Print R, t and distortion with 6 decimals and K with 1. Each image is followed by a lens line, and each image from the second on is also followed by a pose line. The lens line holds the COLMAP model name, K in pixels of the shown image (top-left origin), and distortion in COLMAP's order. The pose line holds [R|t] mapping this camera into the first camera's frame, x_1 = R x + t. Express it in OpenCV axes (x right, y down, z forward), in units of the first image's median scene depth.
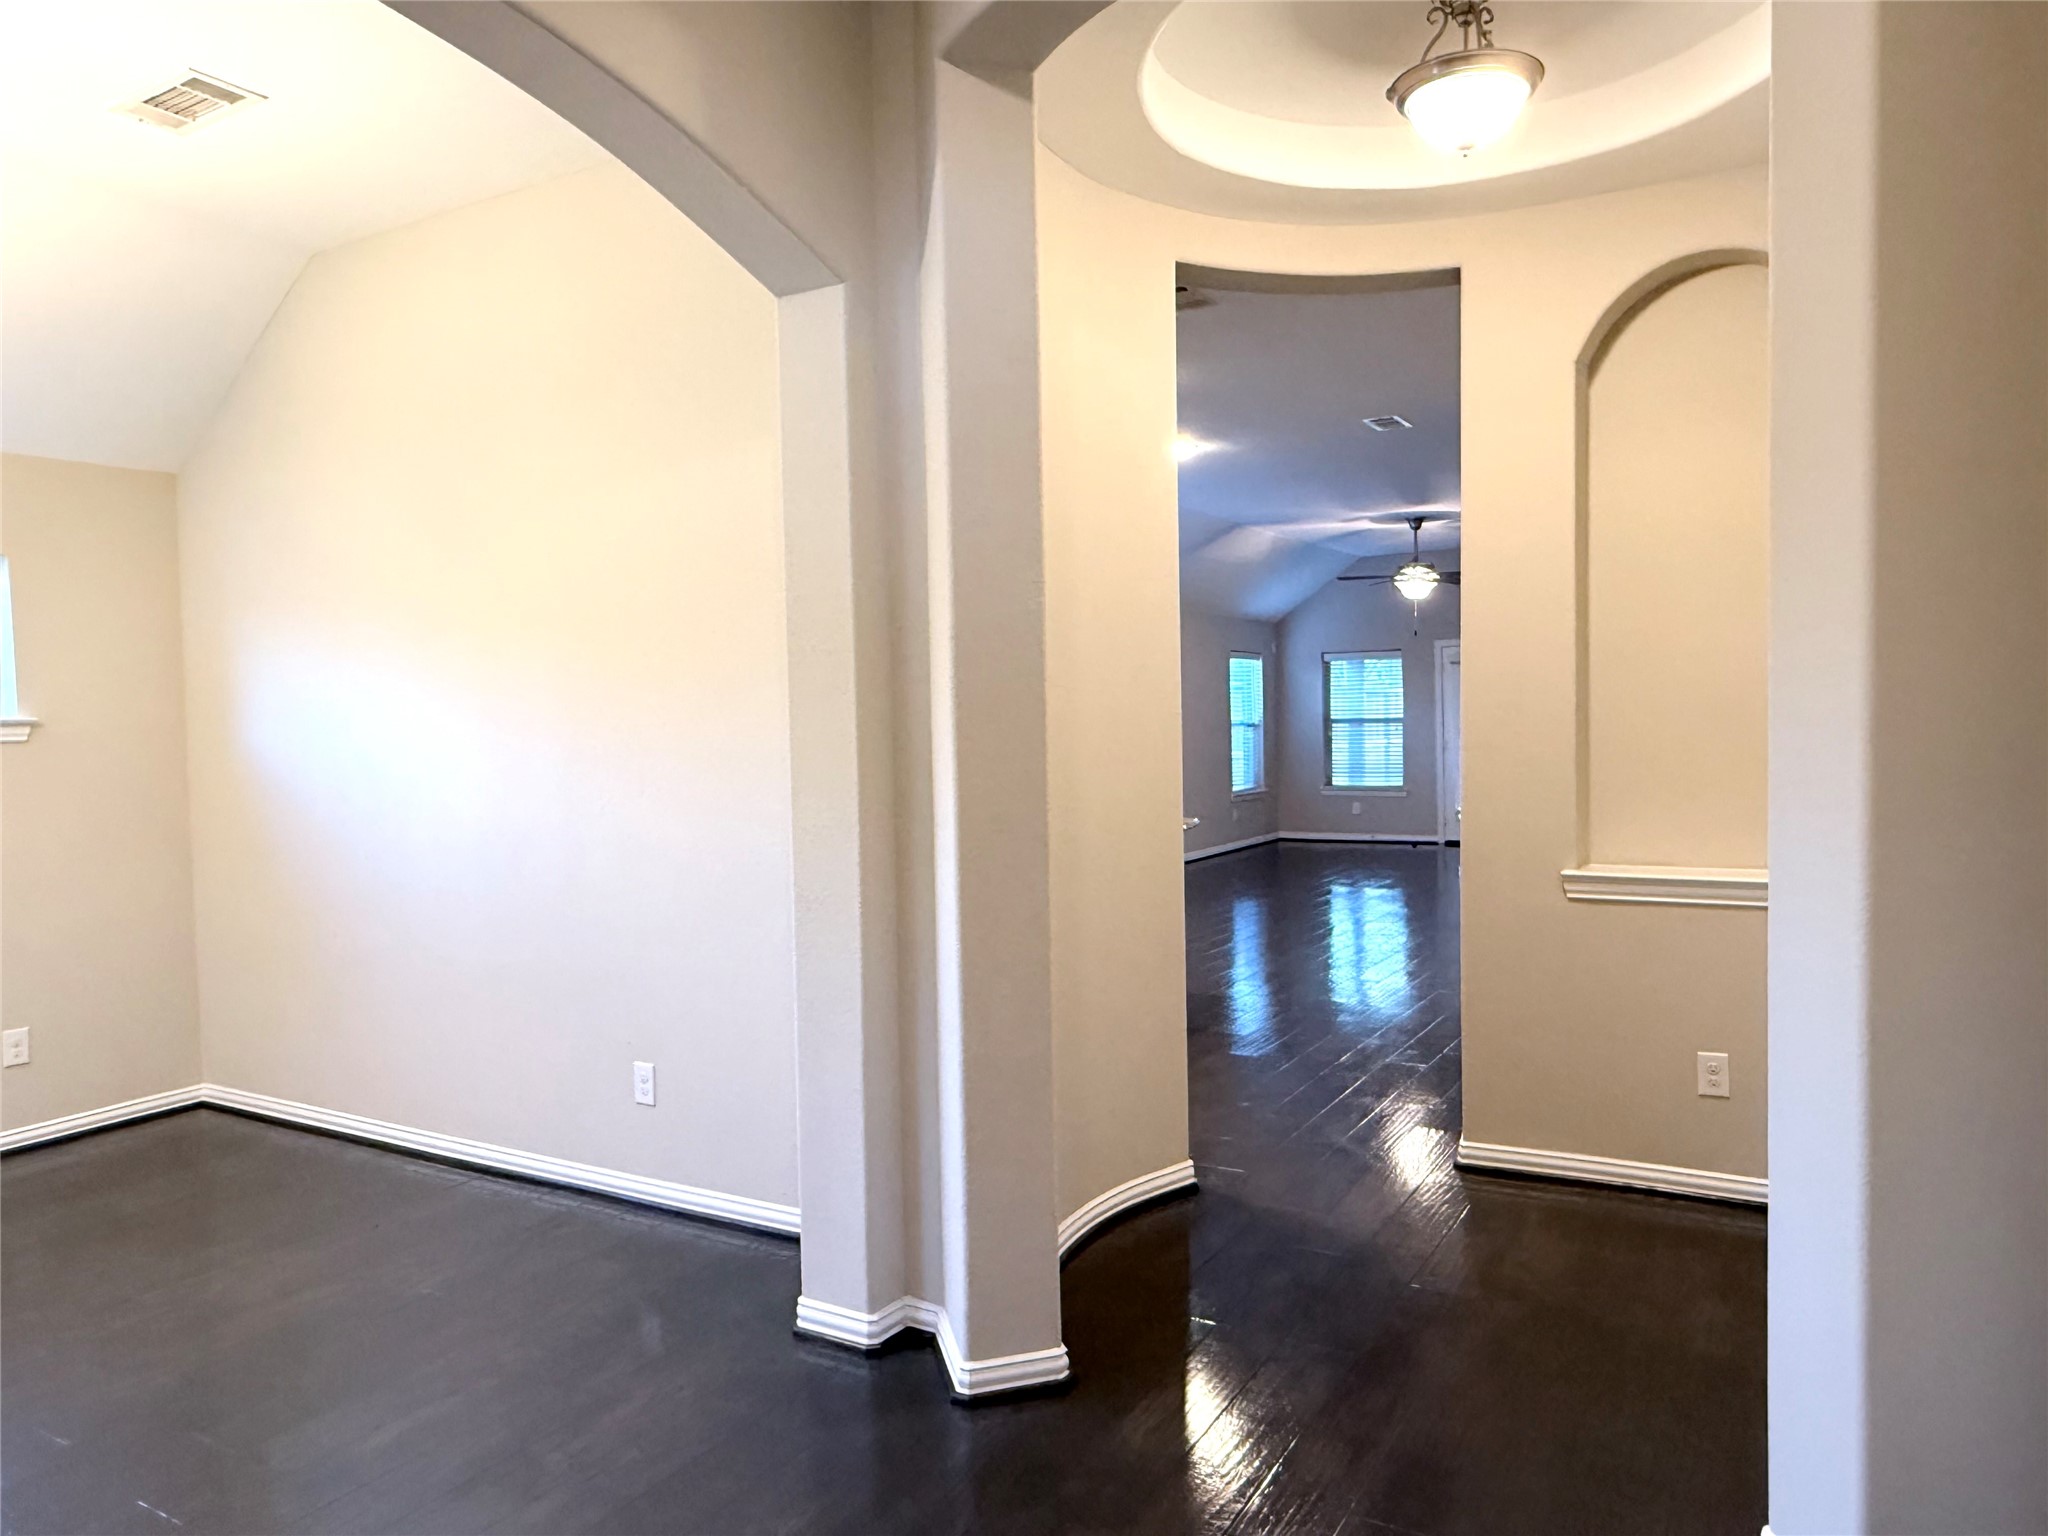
lens RADIAL K [[1392.7, 0, 1026.1], [0, 1392.7, 781.3], [0, 0, 1]] dist [0.001429, 0.000294]
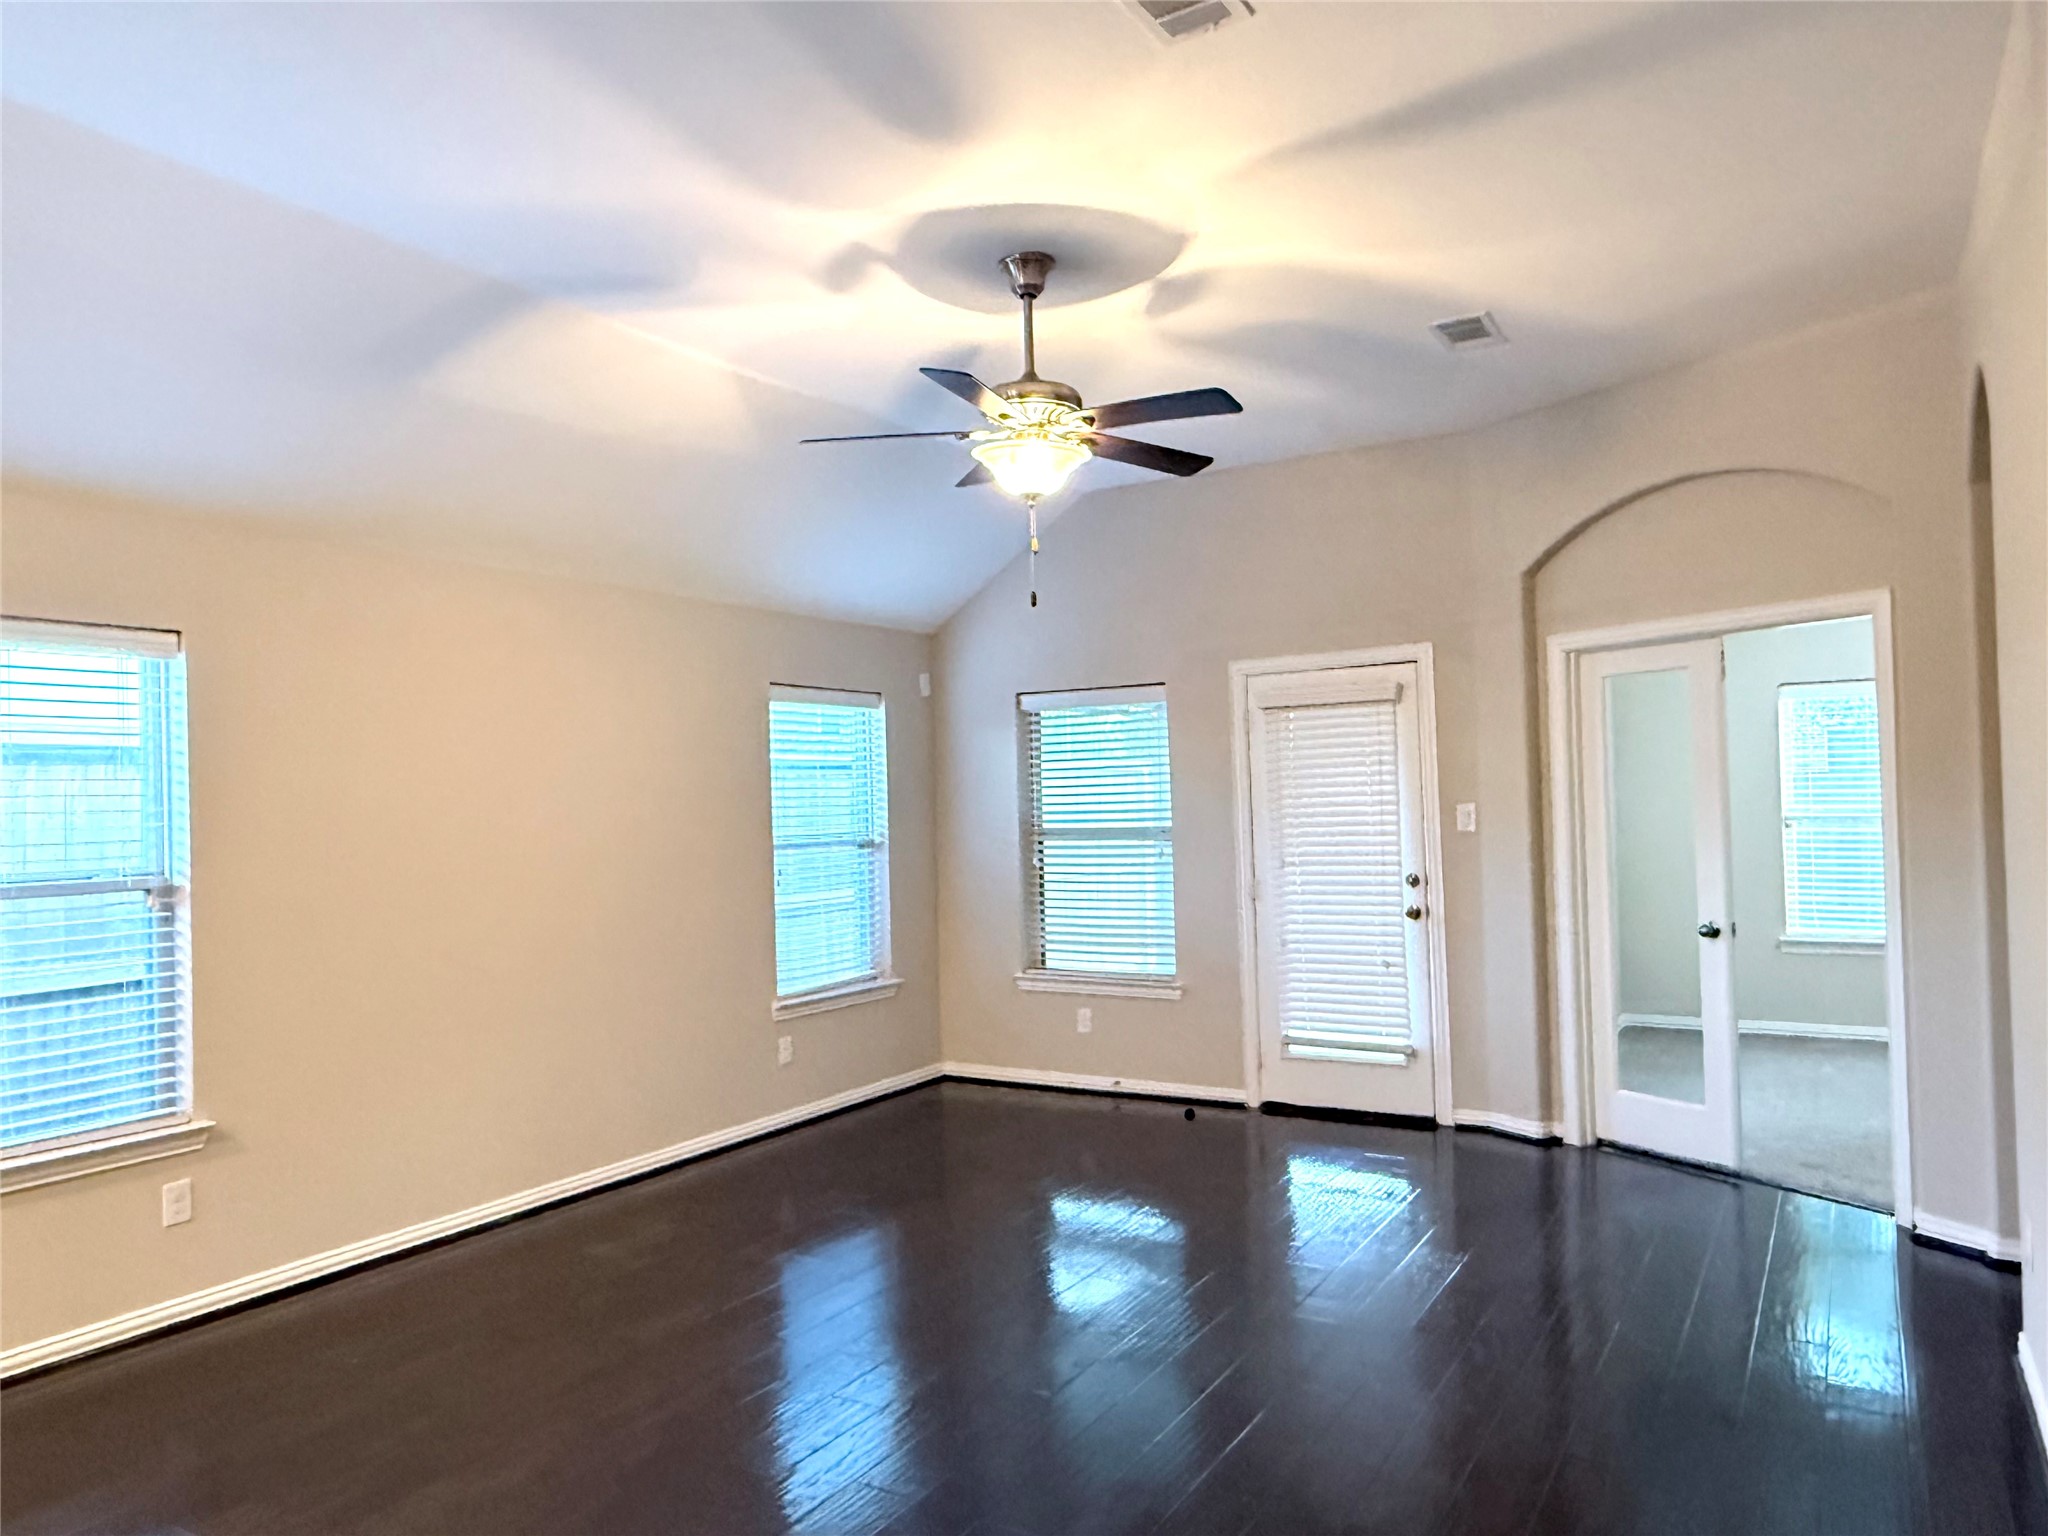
lens RADIAL K [[1397.1, 0, 1015.2], [0, 1397.1, 773.9], [0, 0, 1]] dist [0.000031, 0.001788]
pose [[0.999763, -0.004306, -0.021347, 0.236075], [0.002877, 0.997781, -0.066513, -0.034173], [0.021586, 0.066436, 0.997557, 0.551330]]
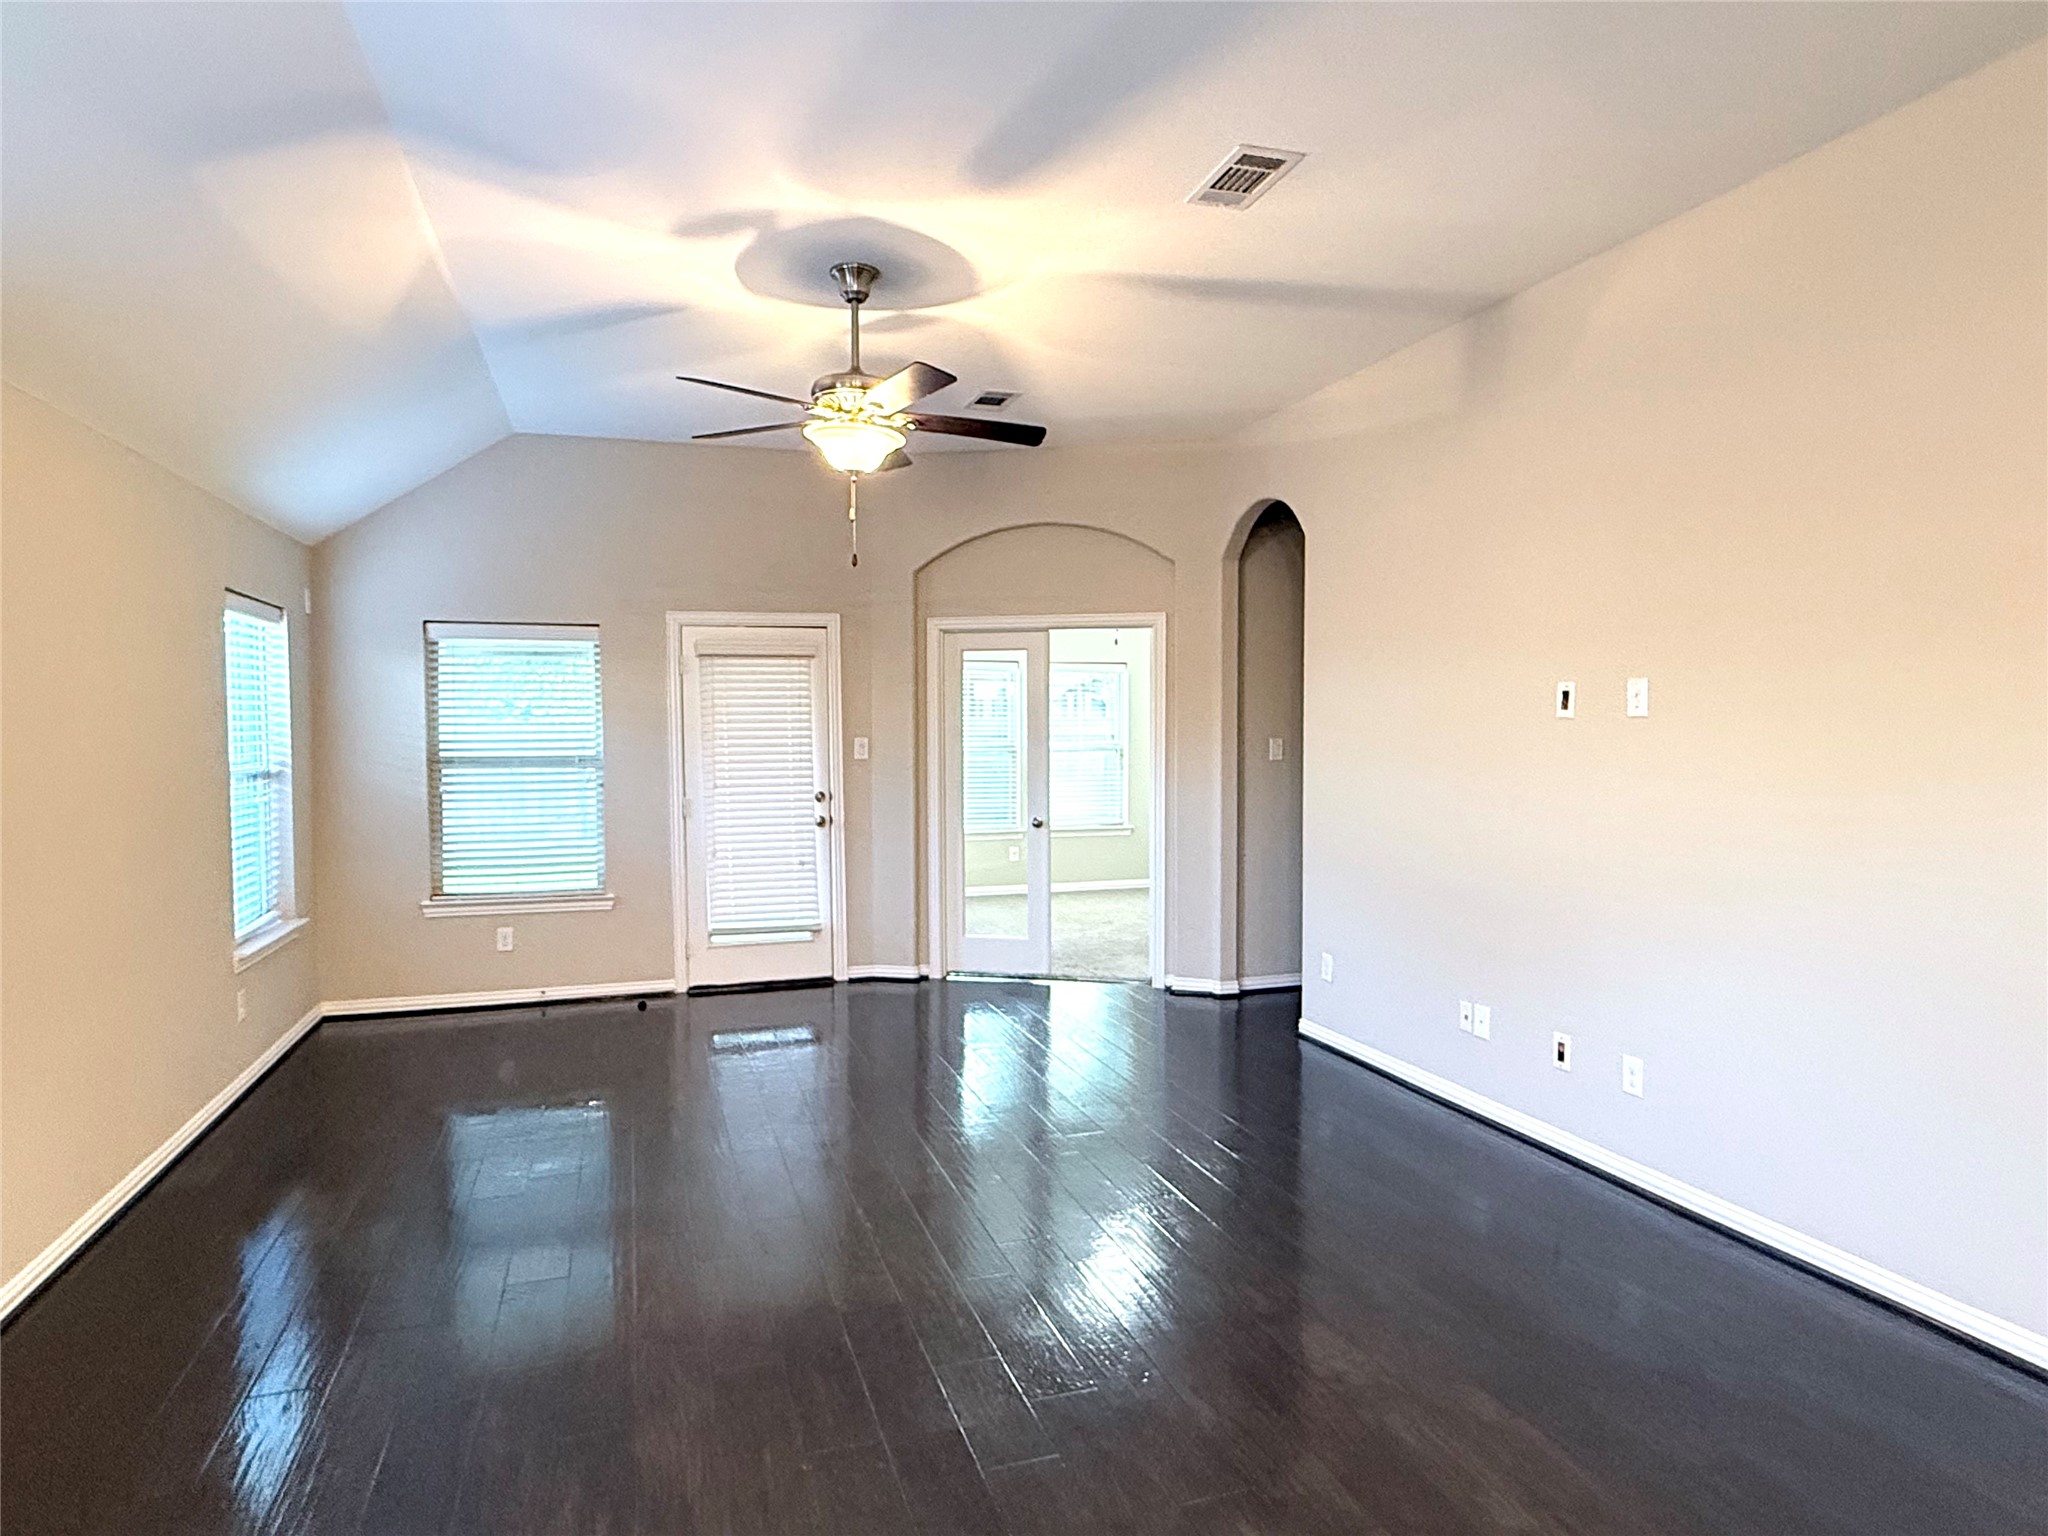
lens RADIAL K [[1186.1, 0, 1021.0], [0, 1186.1, 770.1], [0, 0, 1]] dist [0.001140, -0.001175]
pose [[0.665259, -0.010538, 0.746538, 0.047386], [0.025094, 0.999651, -0.008251, -0.034448], [-0.746191, 0.024222, 0.665291, 0.612393]]
